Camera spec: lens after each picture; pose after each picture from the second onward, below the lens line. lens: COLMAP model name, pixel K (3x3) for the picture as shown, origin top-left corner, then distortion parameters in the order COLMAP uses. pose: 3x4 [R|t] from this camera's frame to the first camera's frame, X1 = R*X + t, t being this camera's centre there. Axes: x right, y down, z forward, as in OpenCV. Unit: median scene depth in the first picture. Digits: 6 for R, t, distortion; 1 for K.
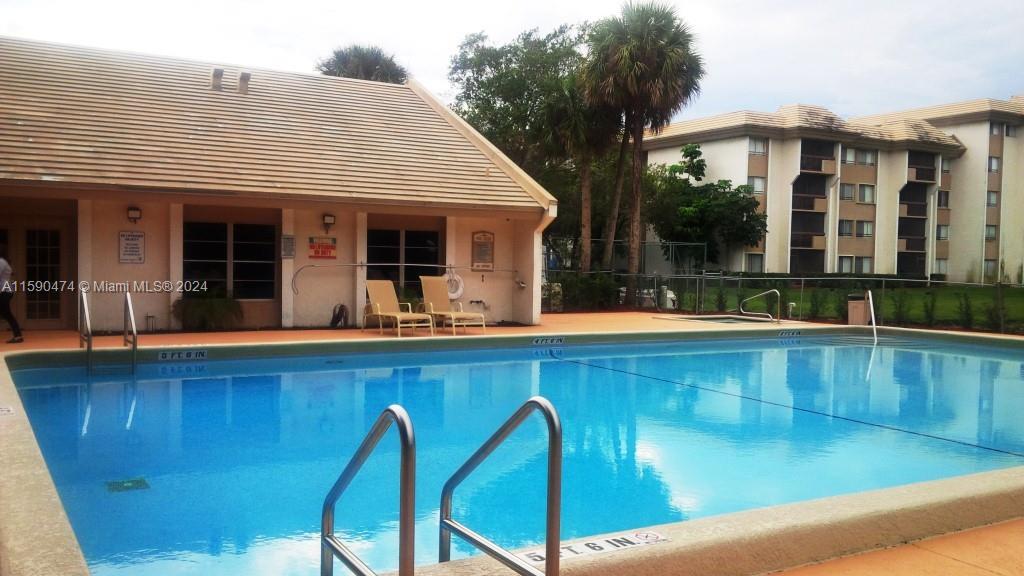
lens RADIAL K [[884.1, 0, 512.0], [0, 884.1, 288.0], [0, 0, 1]] dist [0.100959, -0.224614]
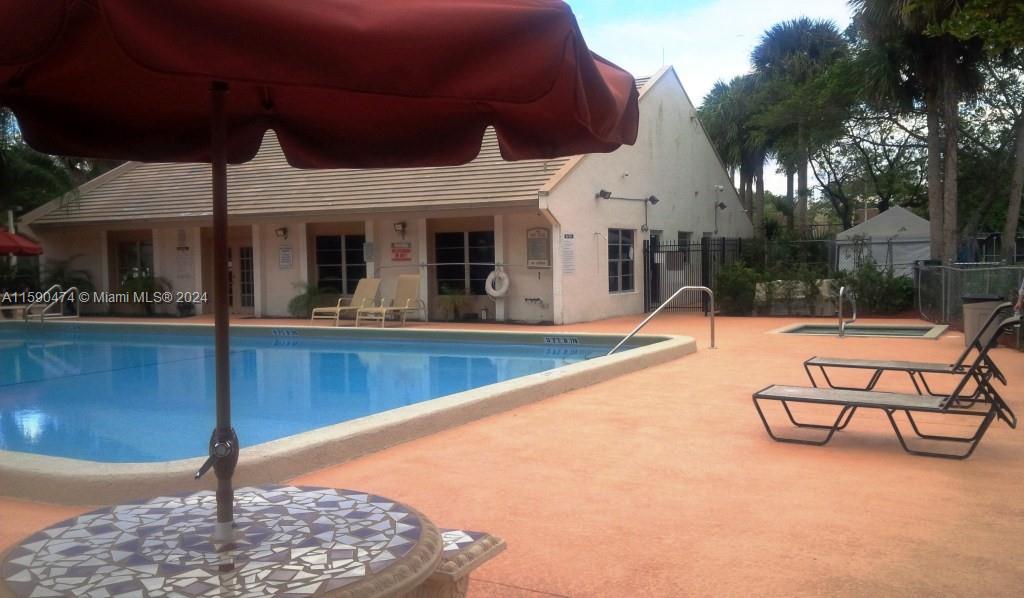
lens RADIAL K [[925.9, 0, 541.7], [0, 925.9, 299.0], [0, 0, 1]] dist [0.068489, -0.156829]
pose [[0.565734, 0.007713, -0.824552, 1.012328], [-0.000845, 0.999961, 0.008774, 0.007943], [0.824588, -0.004267, 0.565718, 0.509996]]
